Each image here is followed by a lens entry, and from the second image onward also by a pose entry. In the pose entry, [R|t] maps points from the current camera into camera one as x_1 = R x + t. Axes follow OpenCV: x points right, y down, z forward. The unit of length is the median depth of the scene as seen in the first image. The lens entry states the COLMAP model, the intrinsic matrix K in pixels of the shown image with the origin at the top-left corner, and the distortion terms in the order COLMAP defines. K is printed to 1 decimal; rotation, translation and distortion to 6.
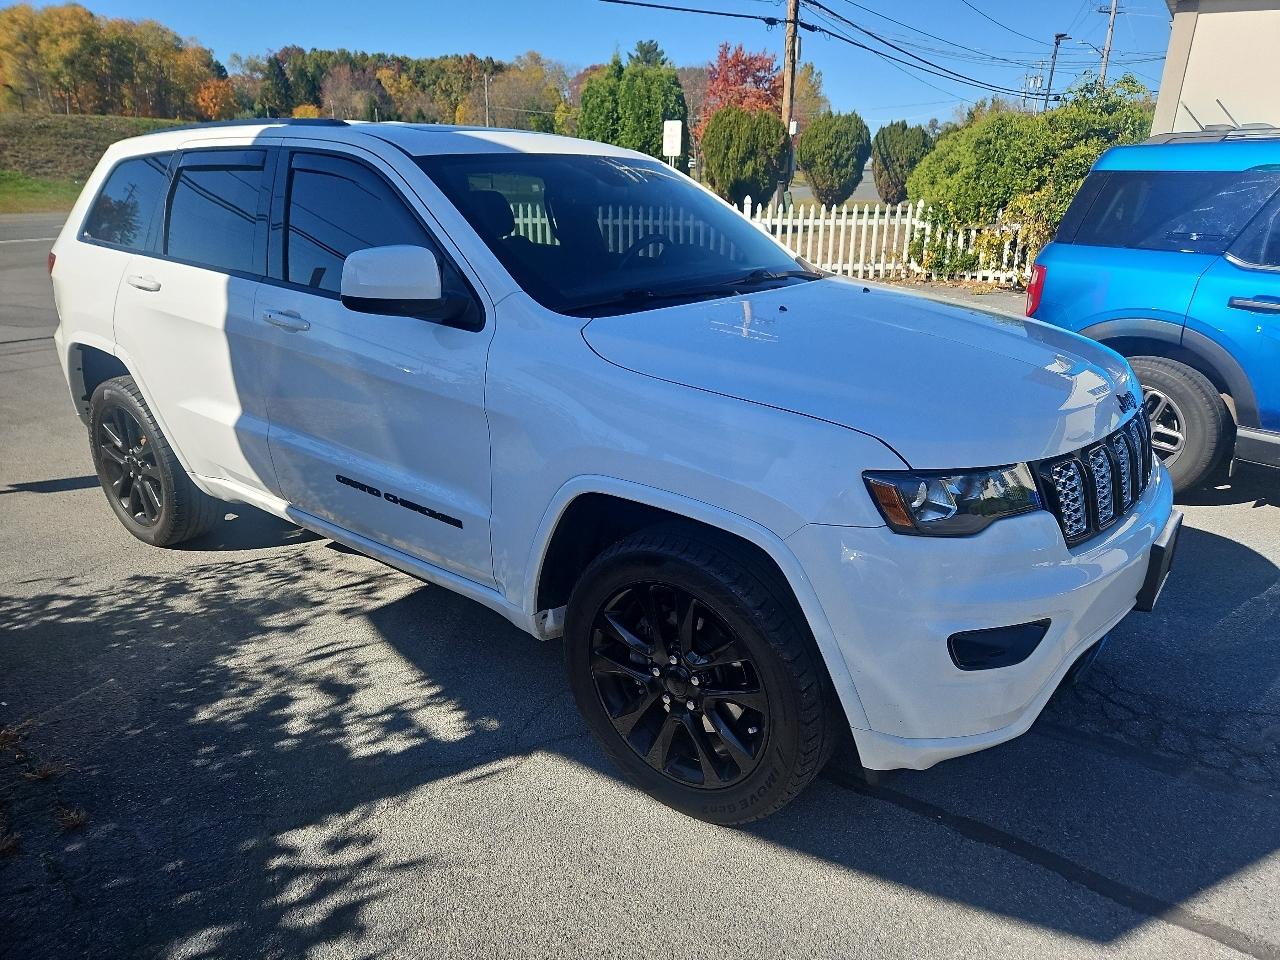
lens RADIAL K [[851.8, 0, 651.7], [0, 851.8, 481.1], [0, 0, 1]] dist [0.072075, -0.057061]
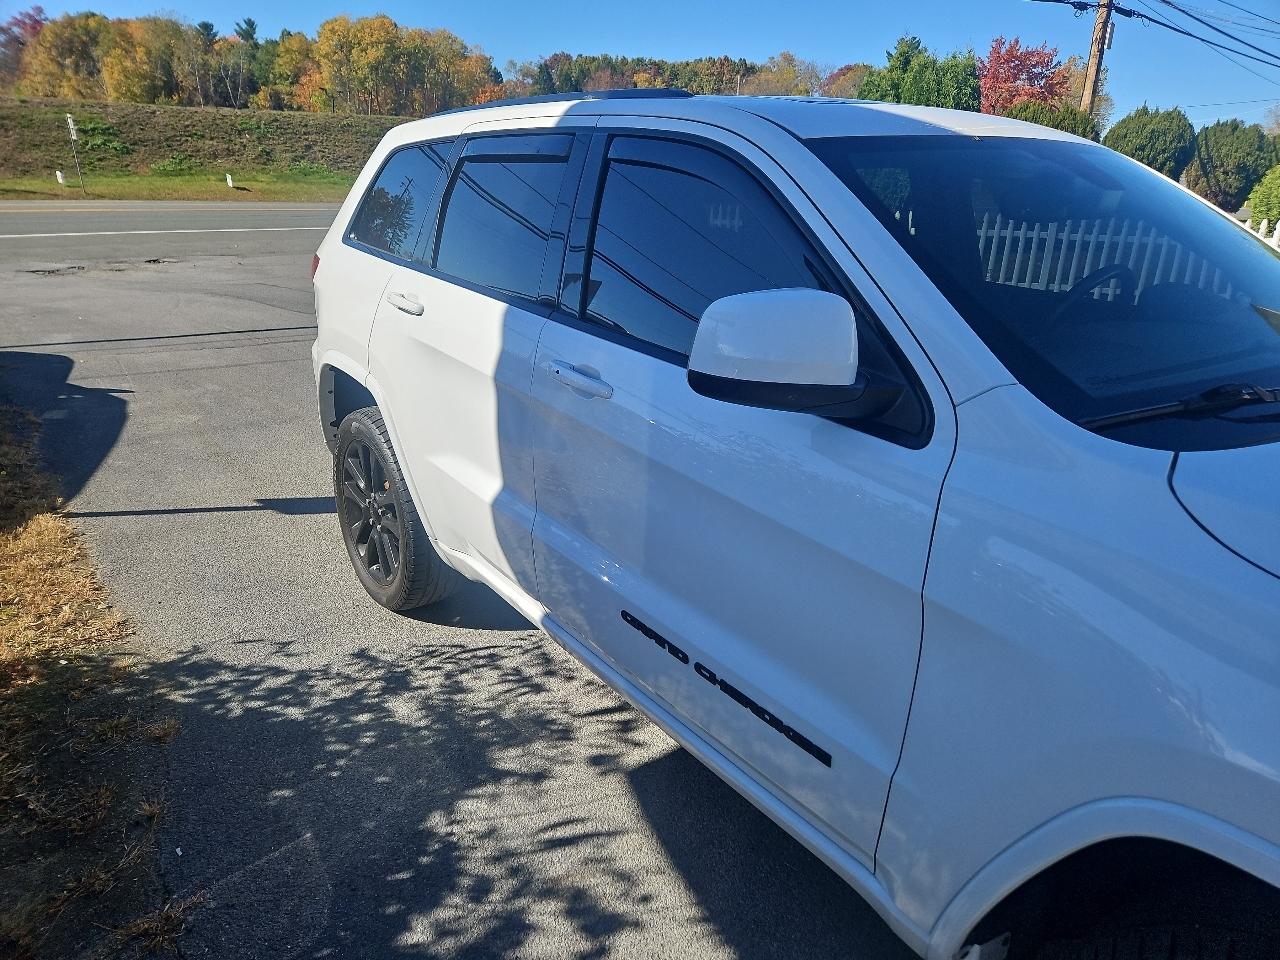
lens RADIAL K [[851.8, 0, 639.5], [0, 851.8, 482.4], [0, 0, 1]] dist [0.072075, -0.057061]
pose [[0.962911, 0.109719, -0.246502, -0.149034], [-0.109786, 0.993863, 0.013517, -0.088212], [0.246472, 0.014047, 0.969048, 0.261861]]
